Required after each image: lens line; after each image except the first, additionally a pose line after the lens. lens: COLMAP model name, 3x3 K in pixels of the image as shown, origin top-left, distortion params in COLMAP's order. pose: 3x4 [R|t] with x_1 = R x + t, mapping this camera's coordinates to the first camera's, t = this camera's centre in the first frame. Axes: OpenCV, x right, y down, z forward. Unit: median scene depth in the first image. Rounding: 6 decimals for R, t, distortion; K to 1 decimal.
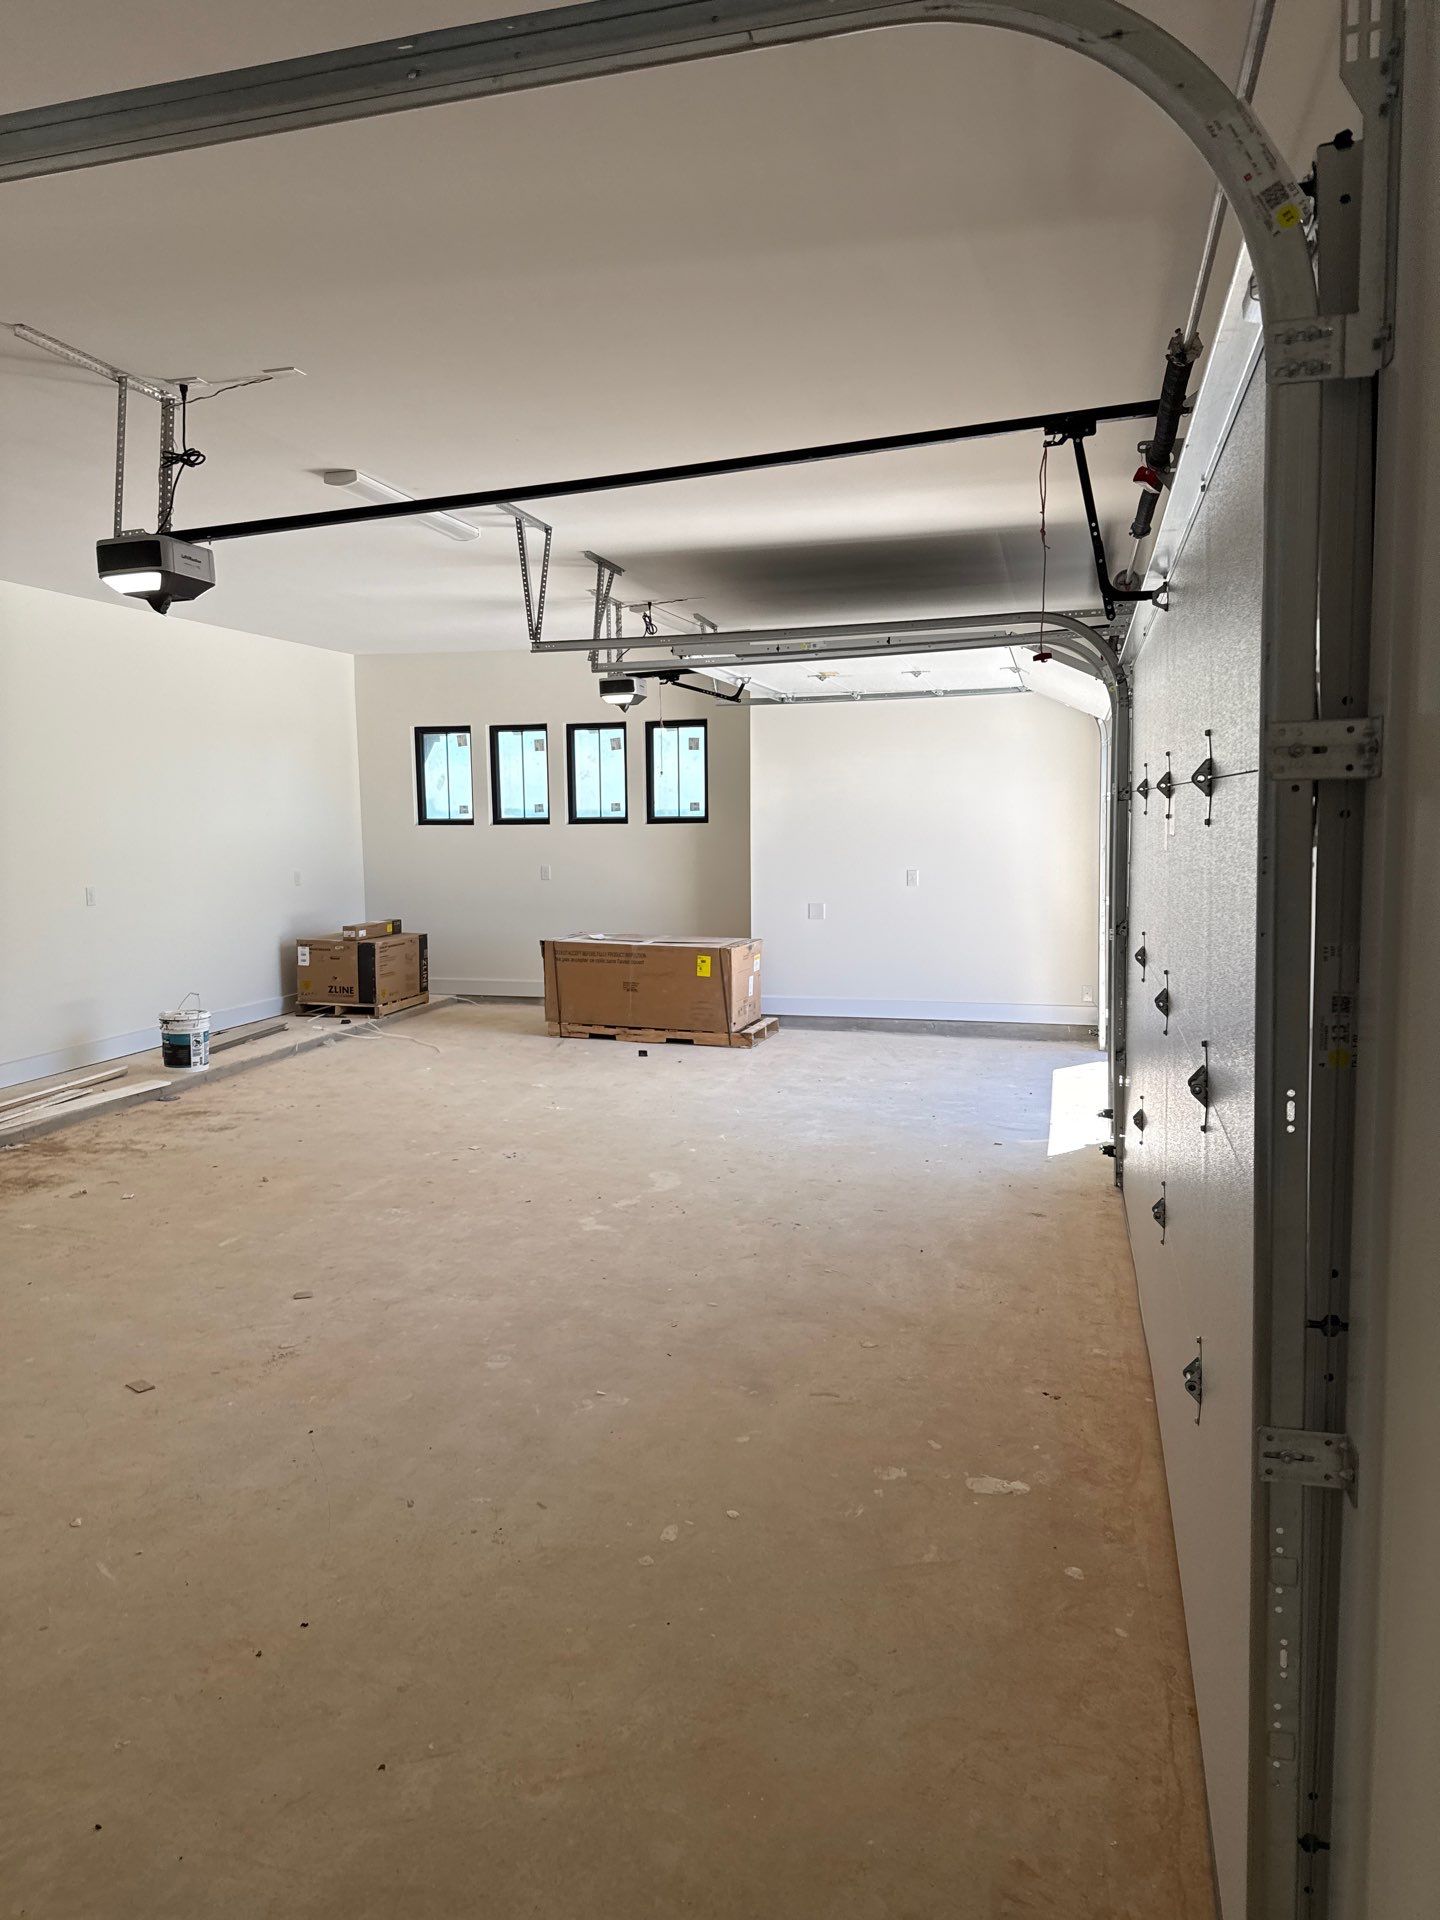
lens RADIAL K [[1319.2, 0, 704.1], [0, 1319.2, 954.1], [0, 0, 1]] dist [0.142565, -0.255047]
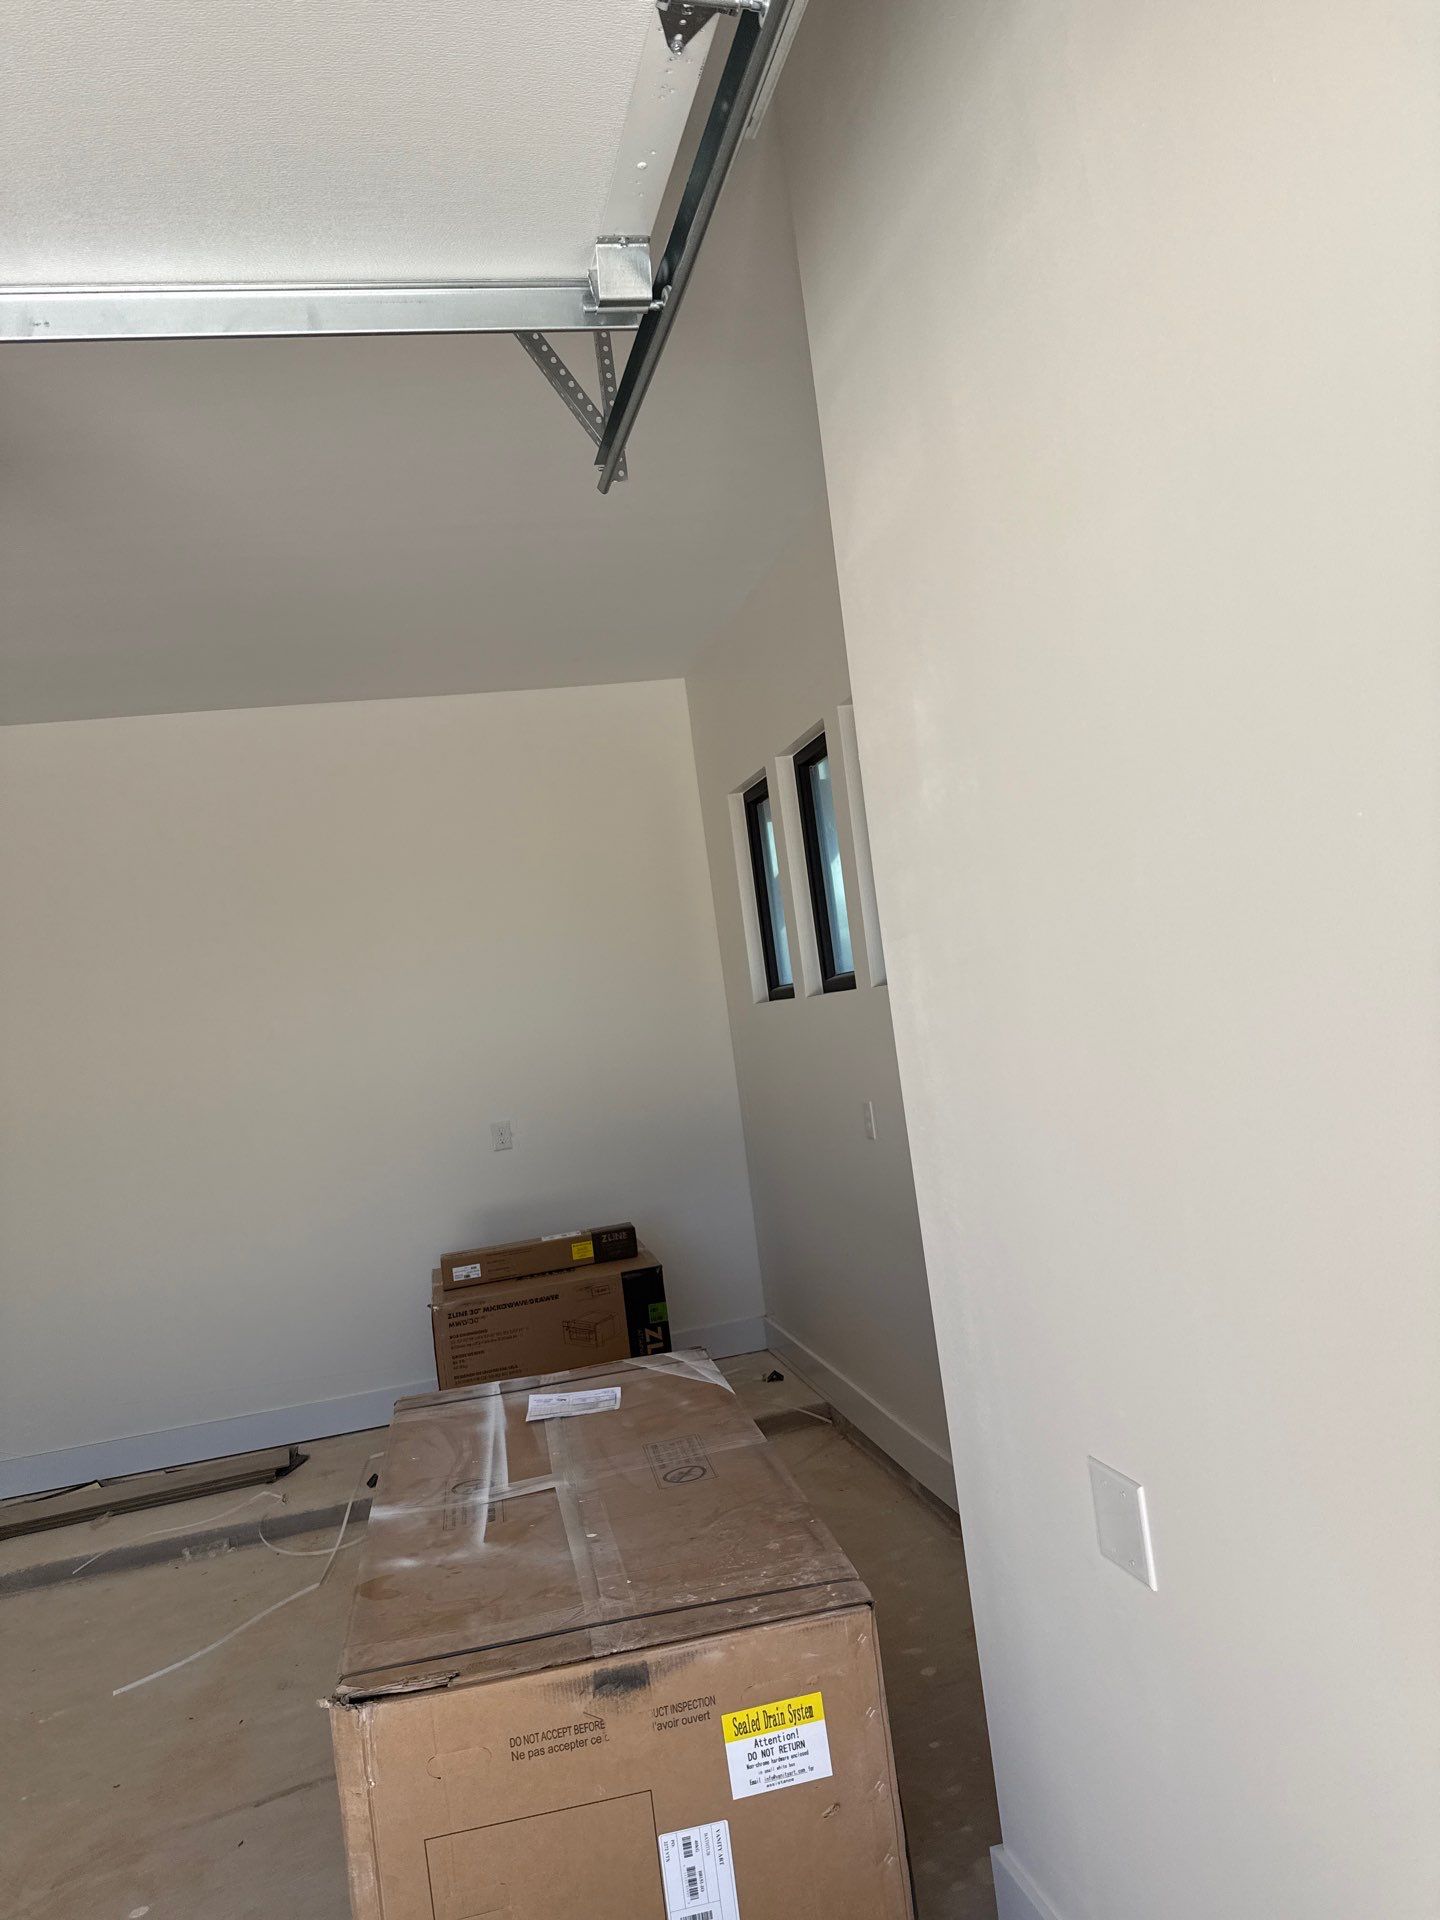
lens RADIAL K [[1332.8, 0, 719.2], [0, 1332.8, 948.8], [0, 0, 1]] dist [0.106785, -0.157908]
pose [[0.471099, -0.089487, -0.877530, 0.224549], [0.028226, 0.995861, -0.086400, -0.093578], [0.881629, 0.015934, 0.471675, 0.949342]]
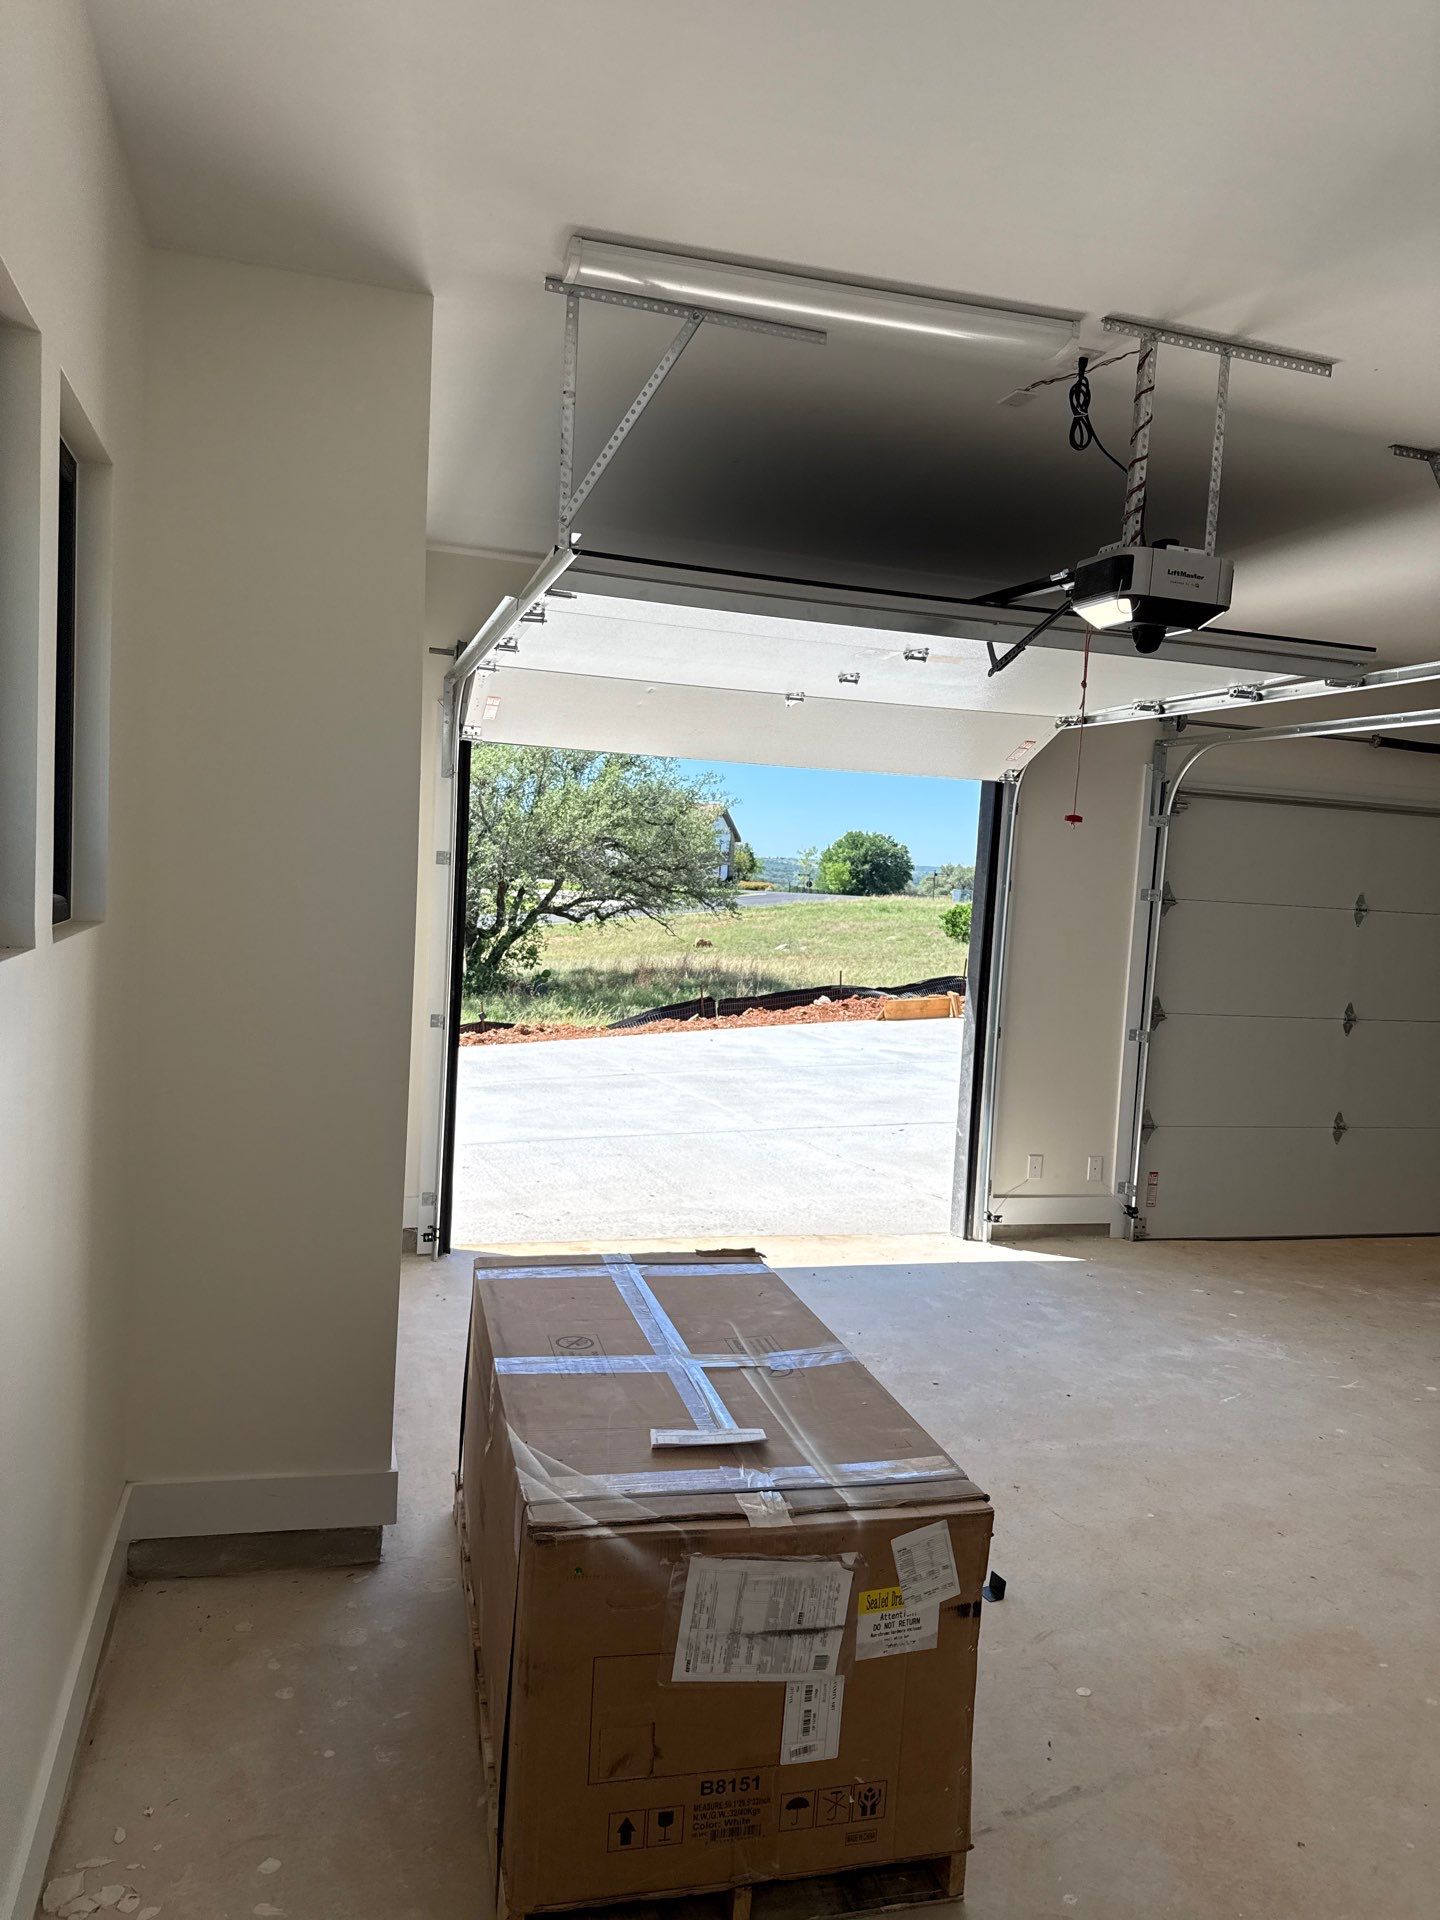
lens RADIAL K [[1335.6, 0, 731.3], [0, 1335.6, 960.2], [0, 0, 1]] dist [0.119665, -0.177567]
pose [[-0.535950, -0.073167, 0.841073, -0.294083], [0.039589, 0.992964, 0.111607, -0.132392], [-0.843321, 0.093113, -0.529282, 1.195389]]
